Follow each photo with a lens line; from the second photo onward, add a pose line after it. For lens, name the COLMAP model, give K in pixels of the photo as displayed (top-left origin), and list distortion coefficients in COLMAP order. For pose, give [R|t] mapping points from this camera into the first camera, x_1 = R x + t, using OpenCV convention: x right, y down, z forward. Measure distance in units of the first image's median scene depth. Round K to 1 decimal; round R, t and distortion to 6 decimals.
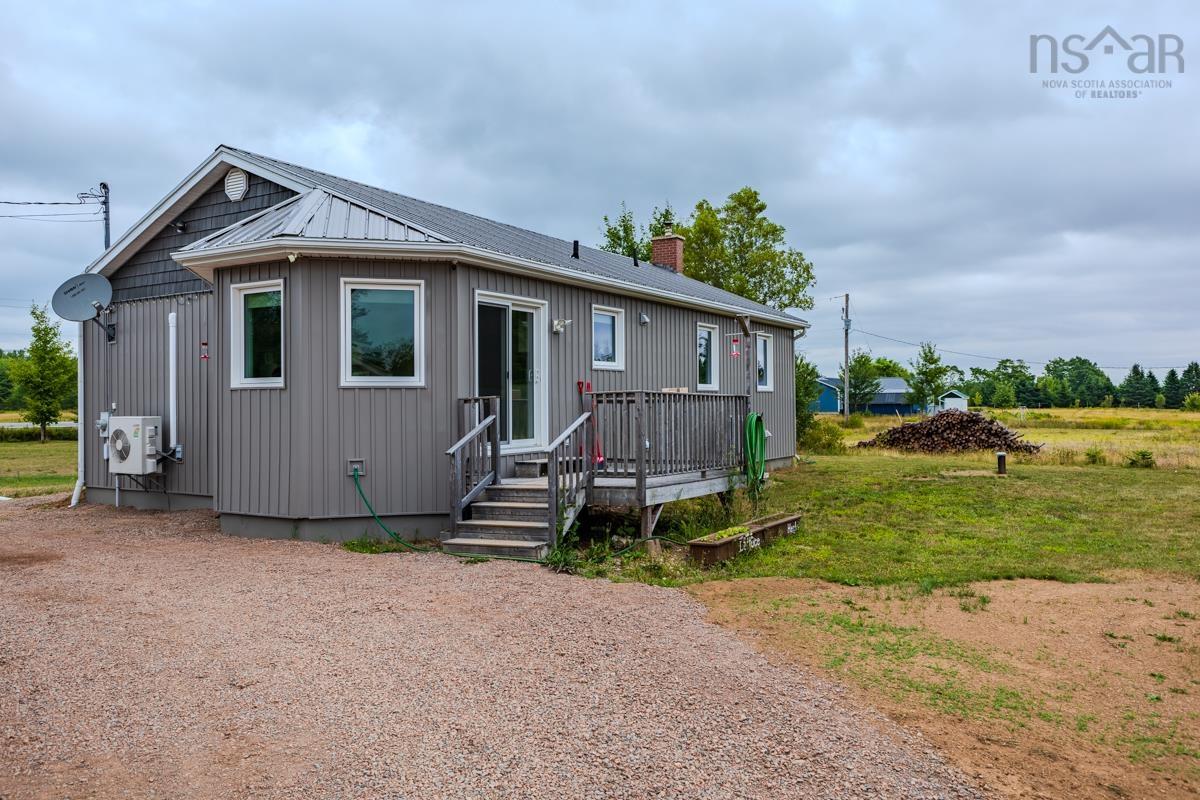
lens RADIAL K [[901.6, 0, 600.6], [0, 901.6, 397.8], [0, 0, 1]] dist [0.002281, -0.000880]
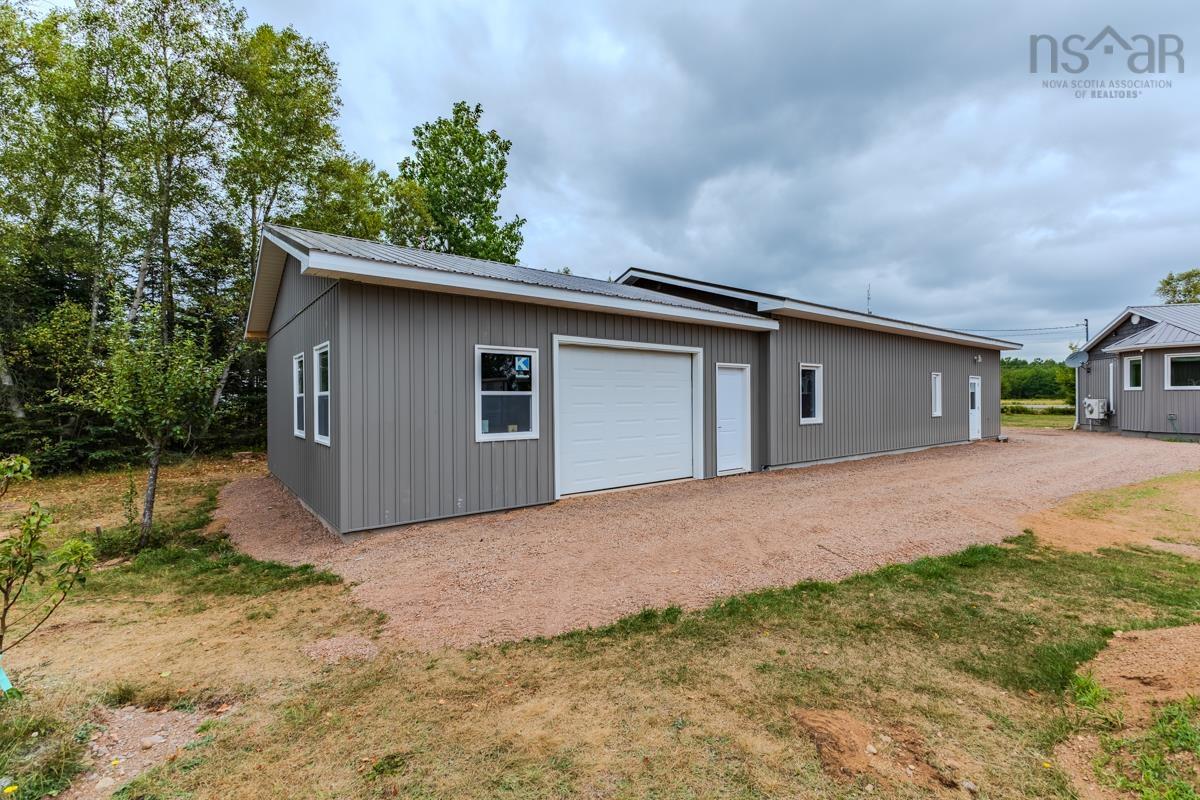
lens RADIAL K [[527.7, 0, 598.3], [0, 527.7, 396.6], [0, 0, 1]] dist [-0.000650, -0.000212]
pose [[0.266715, 0.006352, -0.963755, 0.787310], [0.002420, 0.999971, 0.007261, -0.005435], [0.963772, -0.004269, 0.266692, -1.139594]]
